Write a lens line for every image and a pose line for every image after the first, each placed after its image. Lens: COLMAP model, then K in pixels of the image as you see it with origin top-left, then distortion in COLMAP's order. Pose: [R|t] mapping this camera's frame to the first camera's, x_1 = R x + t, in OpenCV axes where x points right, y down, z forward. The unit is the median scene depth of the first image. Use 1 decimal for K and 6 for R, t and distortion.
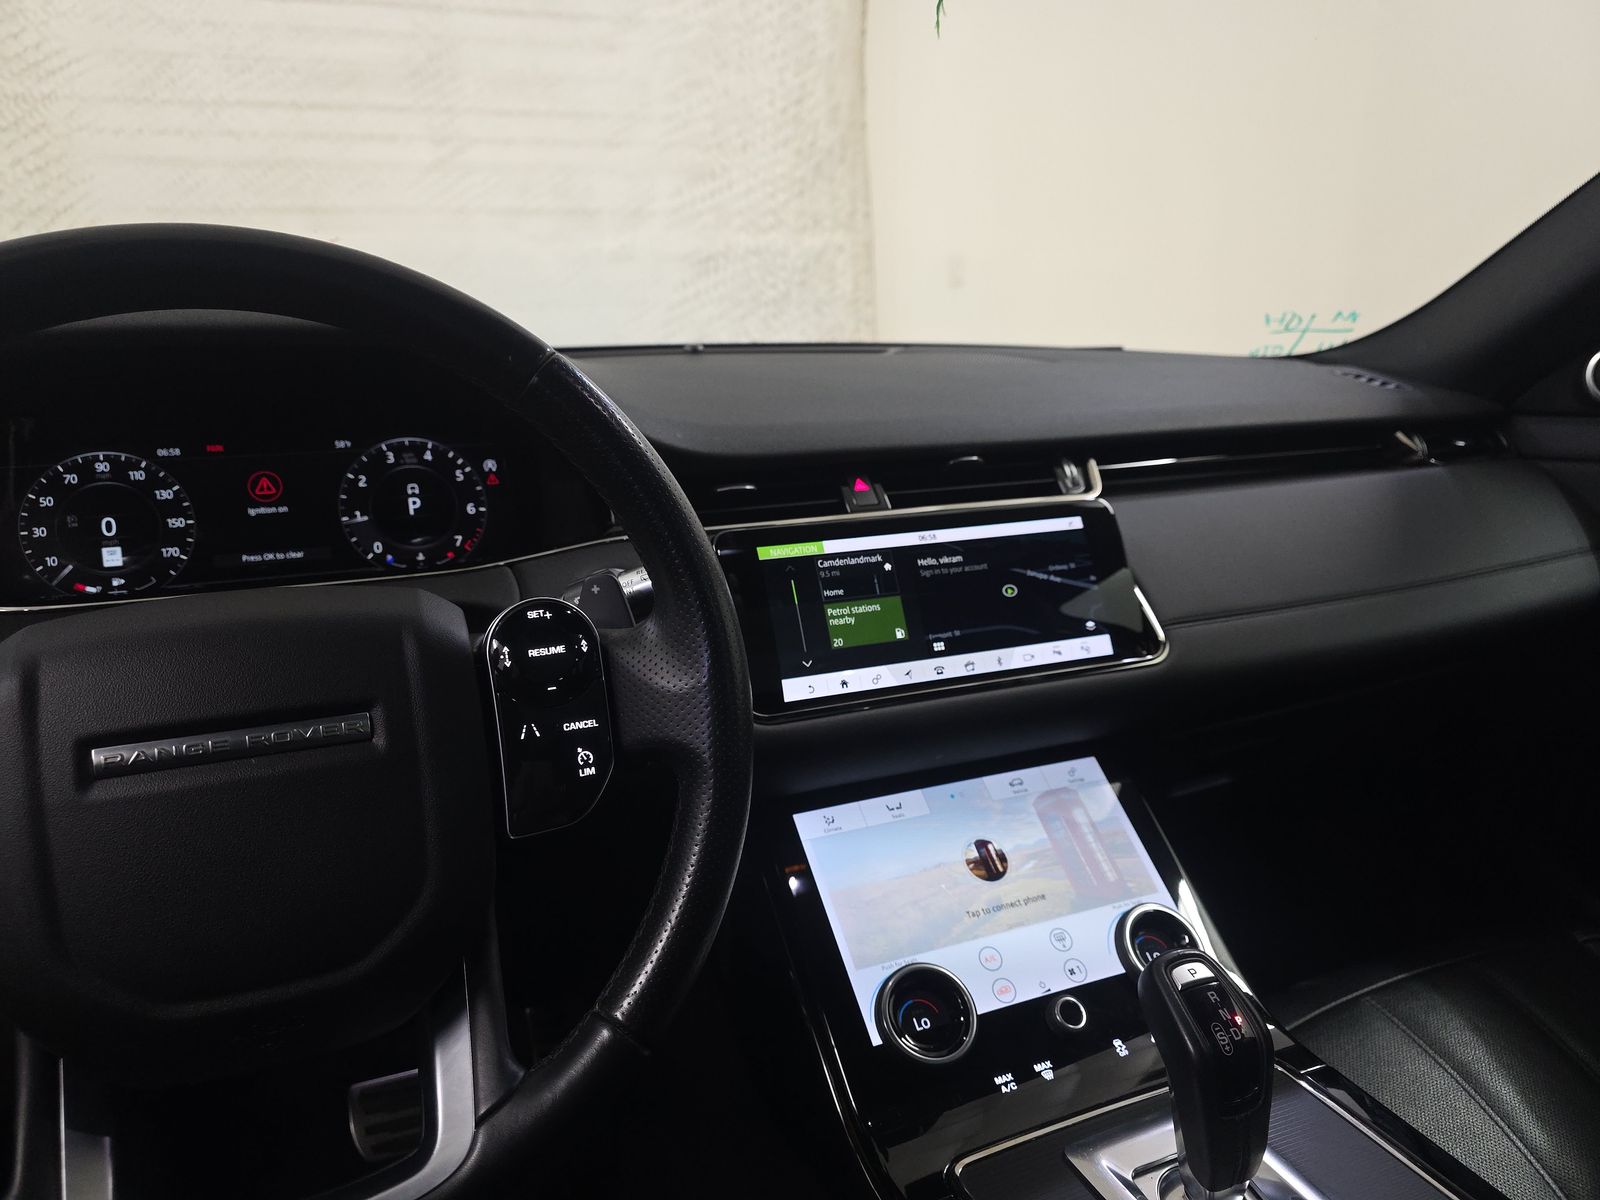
lens RADIAL K [[1042.0, 0, 737.5], [0, 1042.0, 593.3], [0, 0, 1]] dist [0.036720, -0.019924]
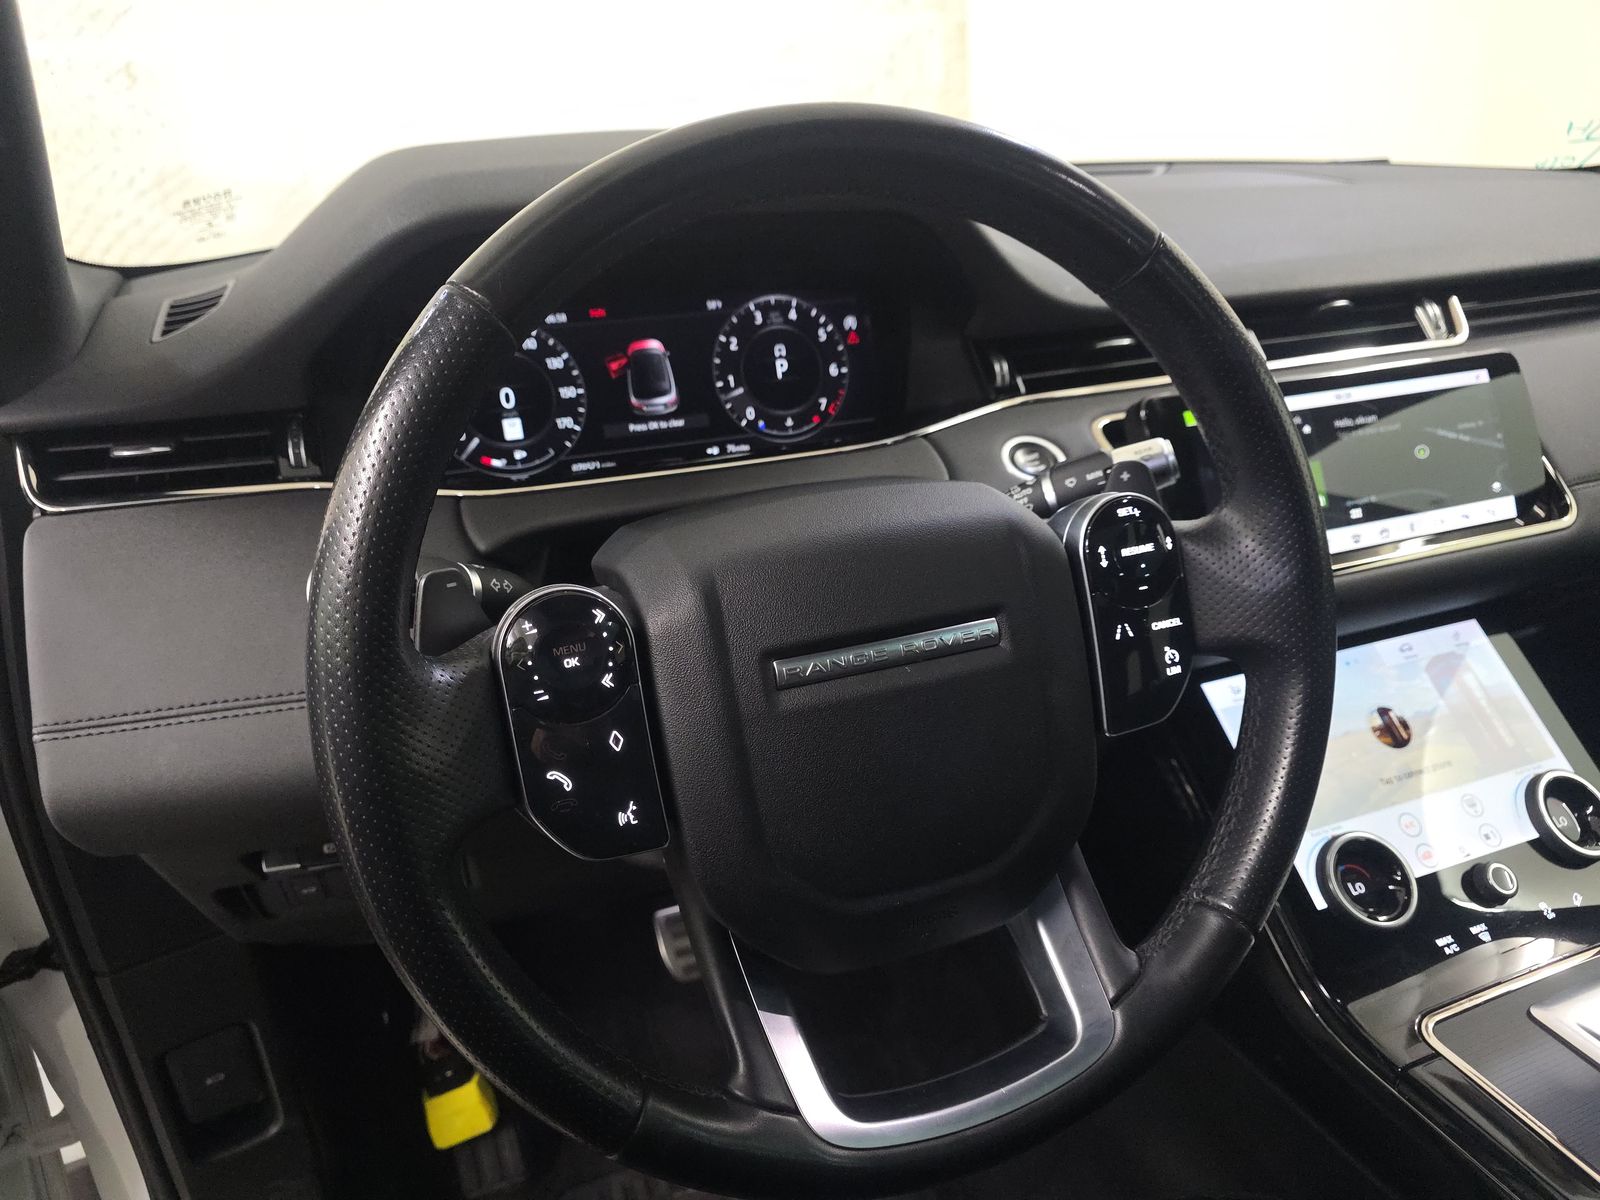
lens RADIAL K [[1047.7, 0, 798.4], [0, 1047.7, 583.9], [0, 0, 1]] dist [0.036739, -0.029534]
pose [[0.999326, -0.004511, -0.036438, -0.286610], [0.010210, 0.987420, 0.157788, -0.043895], [0.035268, -0.158054, 0.986800, 0.009999]]
